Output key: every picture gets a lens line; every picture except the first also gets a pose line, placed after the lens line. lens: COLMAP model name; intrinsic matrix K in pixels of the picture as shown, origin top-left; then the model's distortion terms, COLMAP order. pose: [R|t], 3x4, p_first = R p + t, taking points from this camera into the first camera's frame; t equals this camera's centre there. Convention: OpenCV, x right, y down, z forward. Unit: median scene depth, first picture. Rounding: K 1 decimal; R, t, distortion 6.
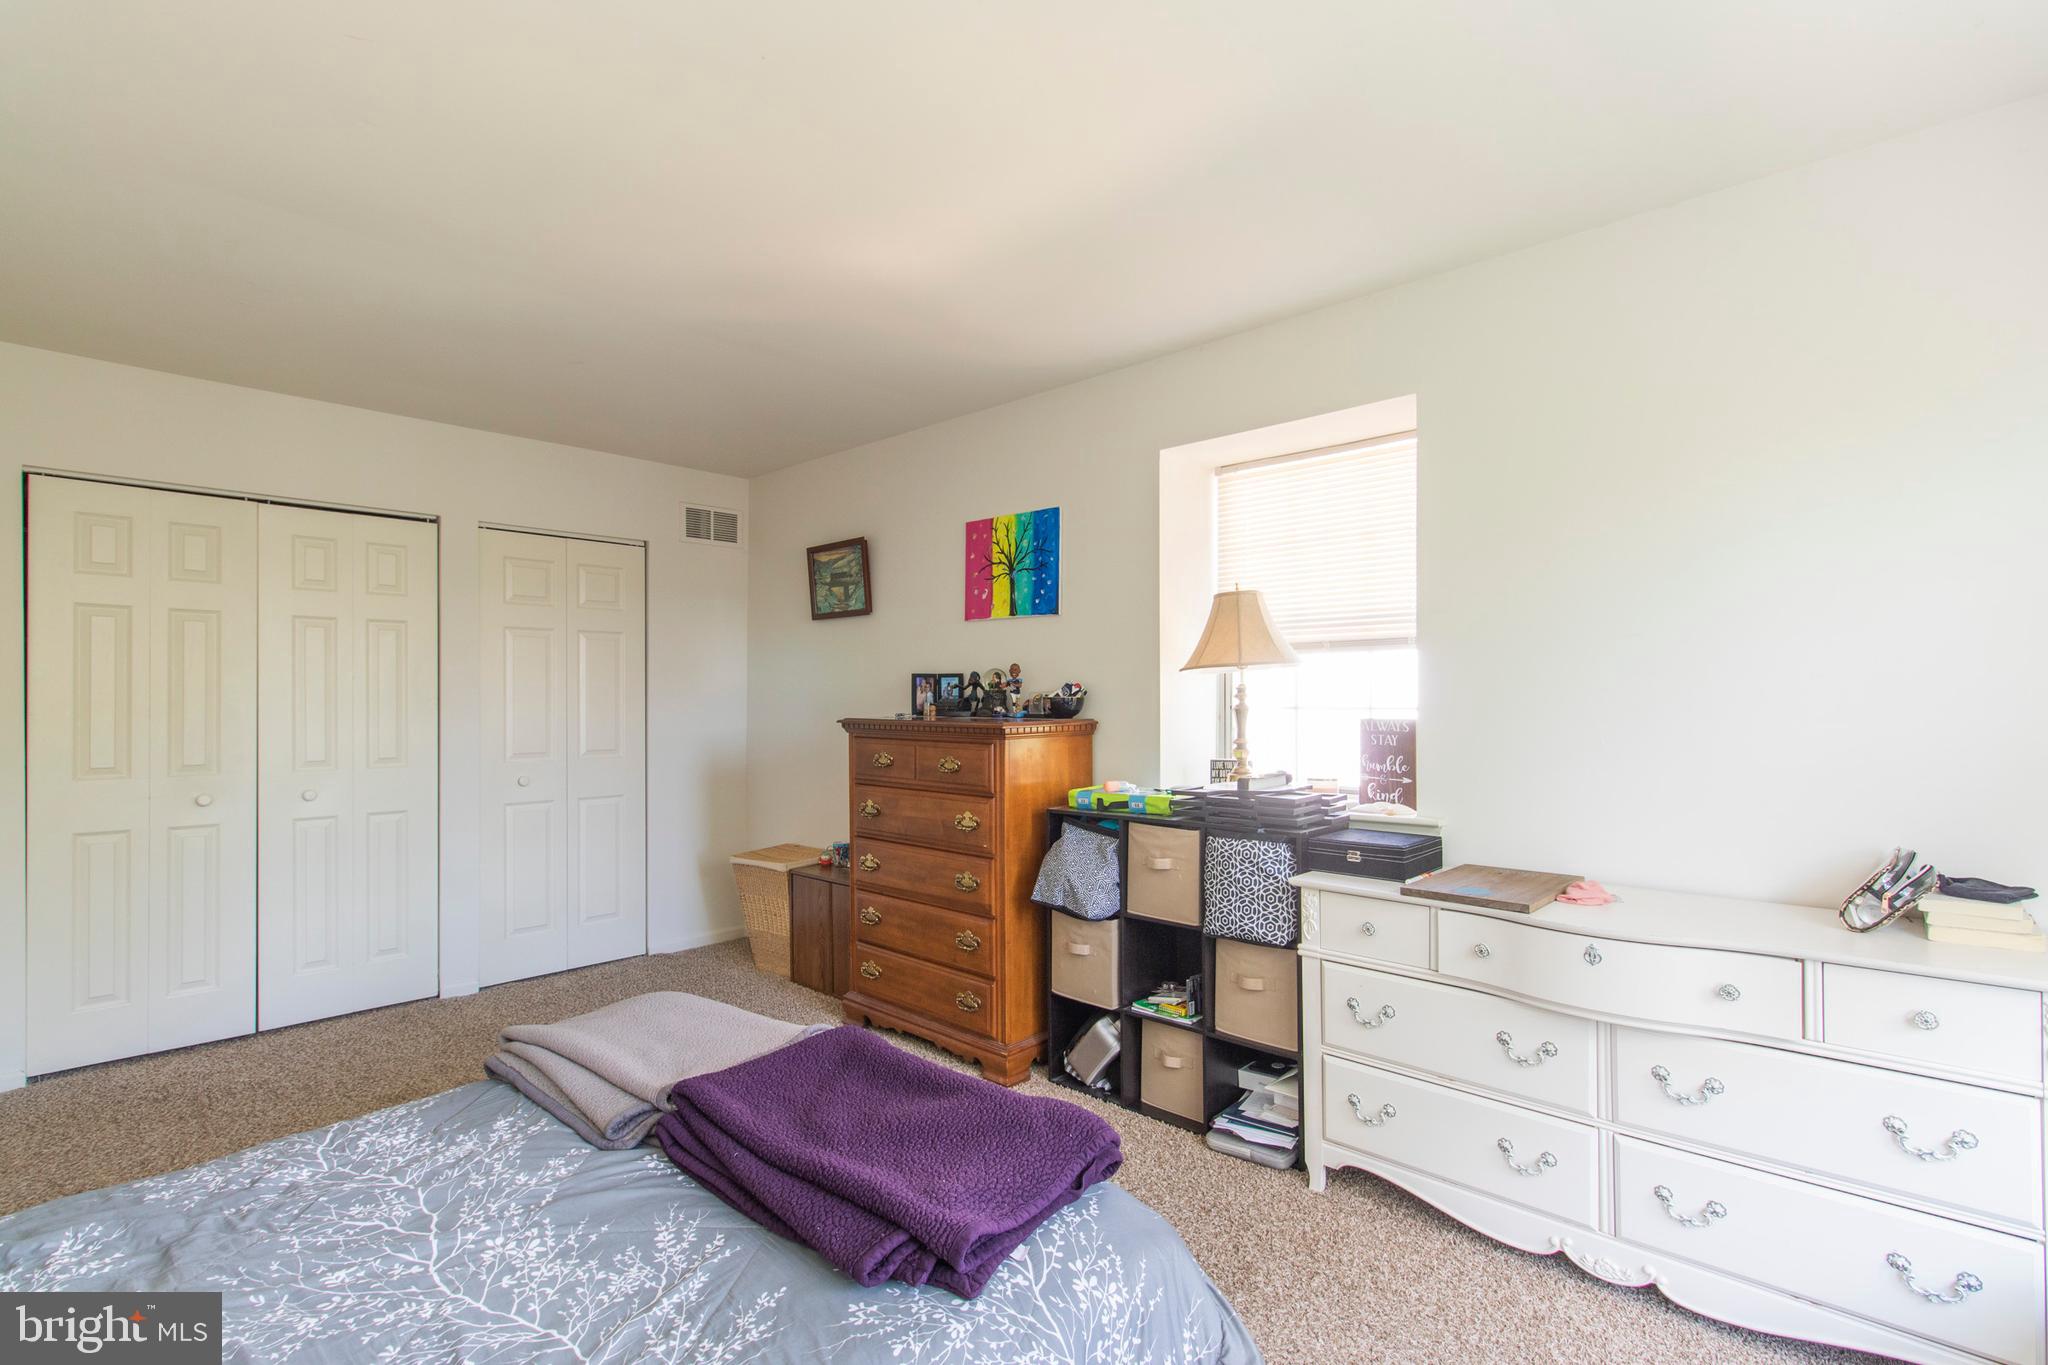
lens RADIAL K [[954.6, 0, 1057.6], [0, 954.6, 692.0], [0, 0, 1]] dist [-0.001002, 0.001297]
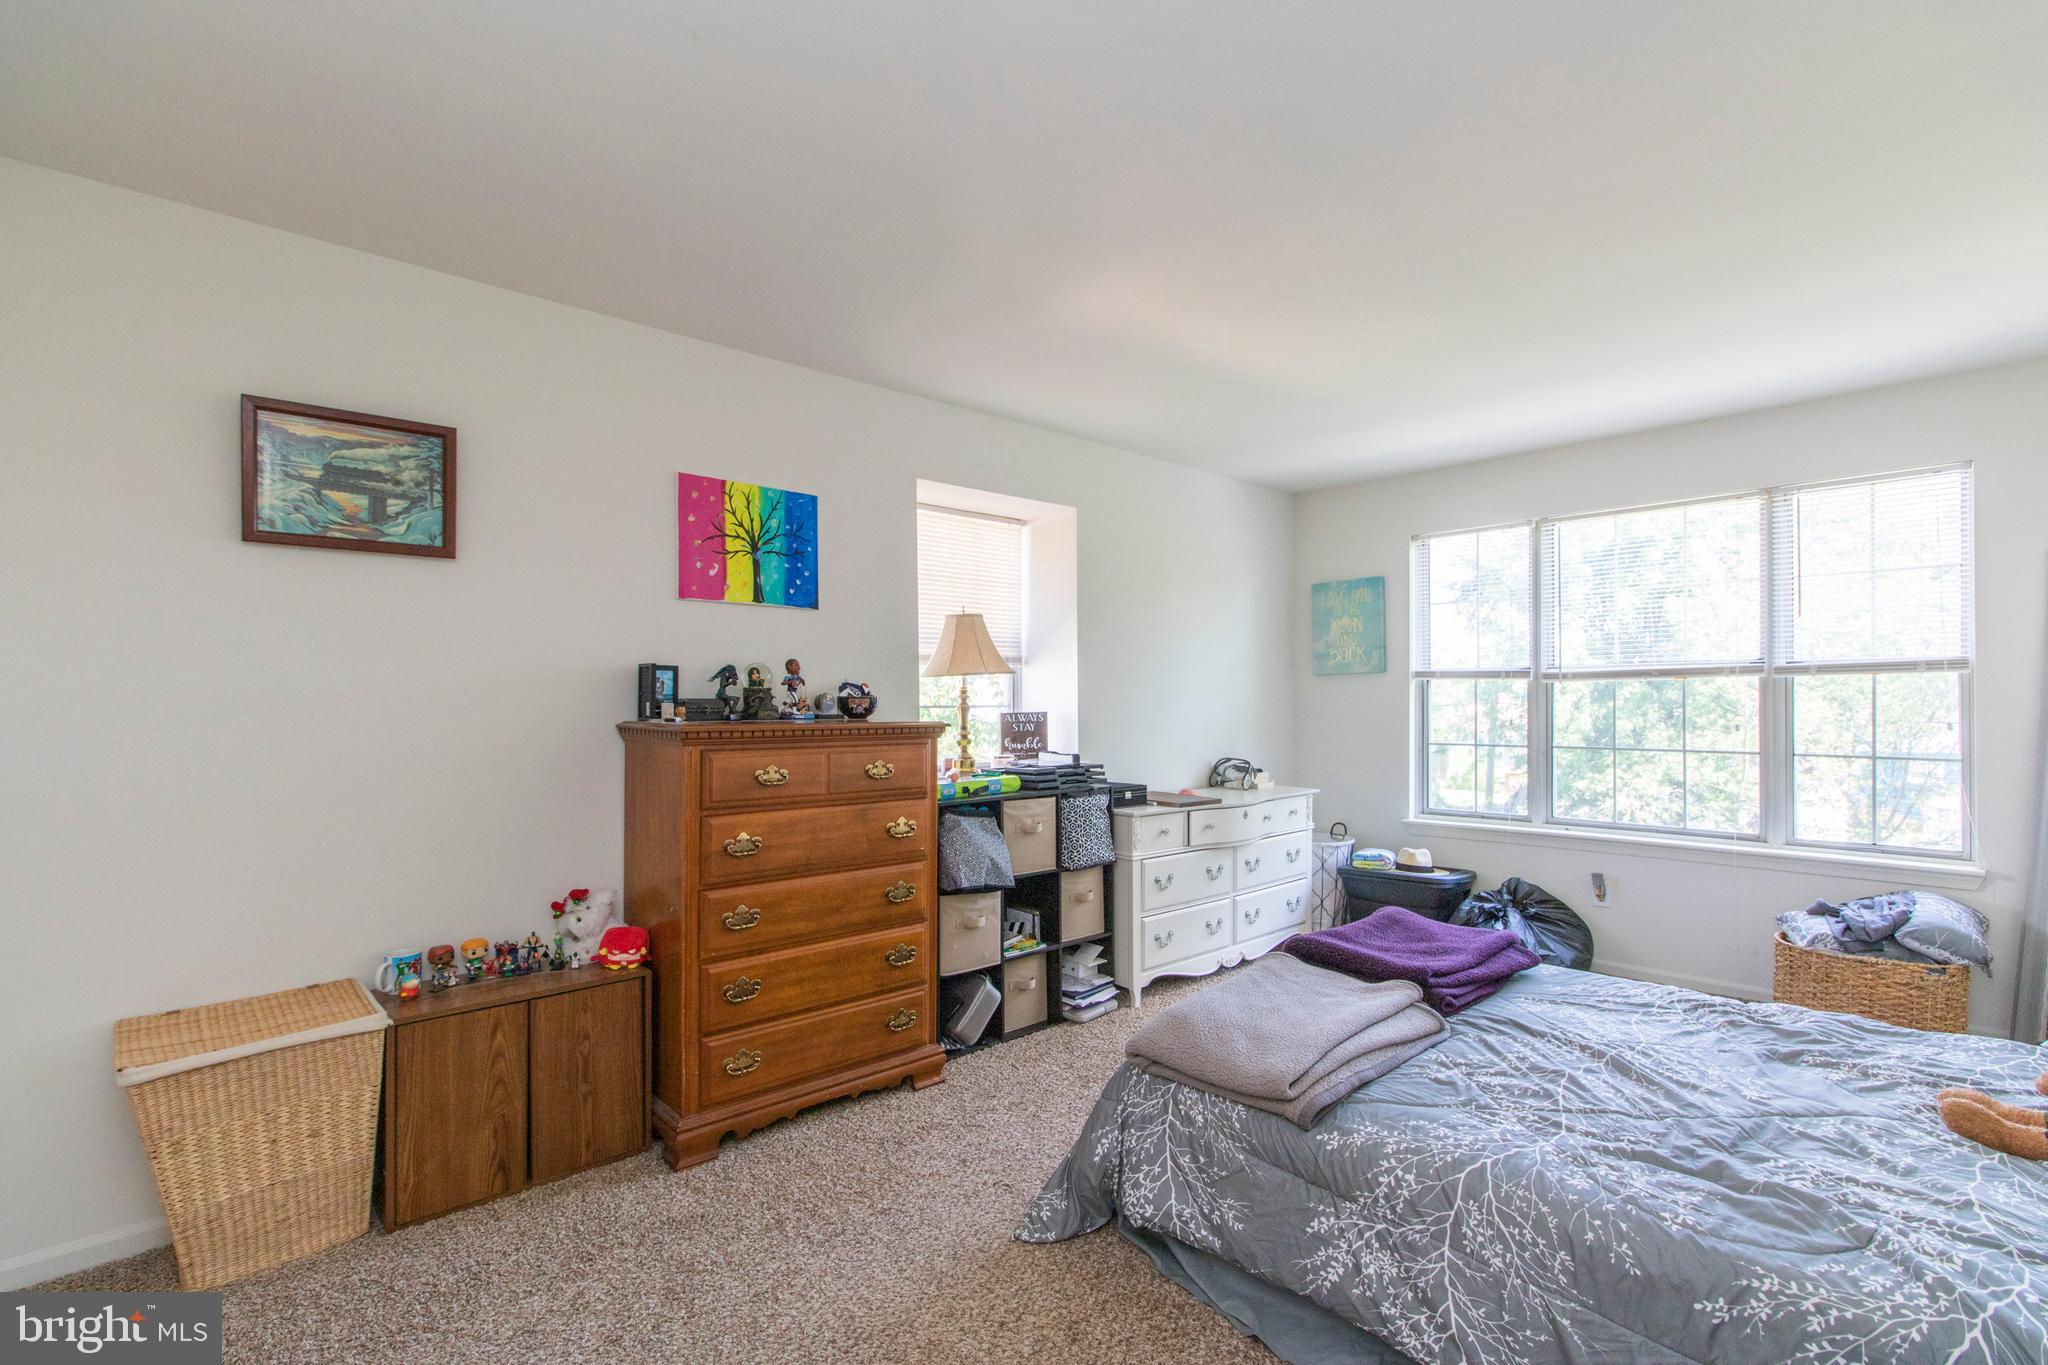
lens RADIAL K [[954.6, 0, 1010.2], [0, 954.6, 677.9], [0, 0, 1]] dist [-0.001002, 0.001297]
pose [[0.104418, 0.026769, 0.994173, -0.899774], [-0.002376, 0.999642, -0.026667, 0.011296], [-0.994531, 0.000422, 0.104444, 0.696855]]
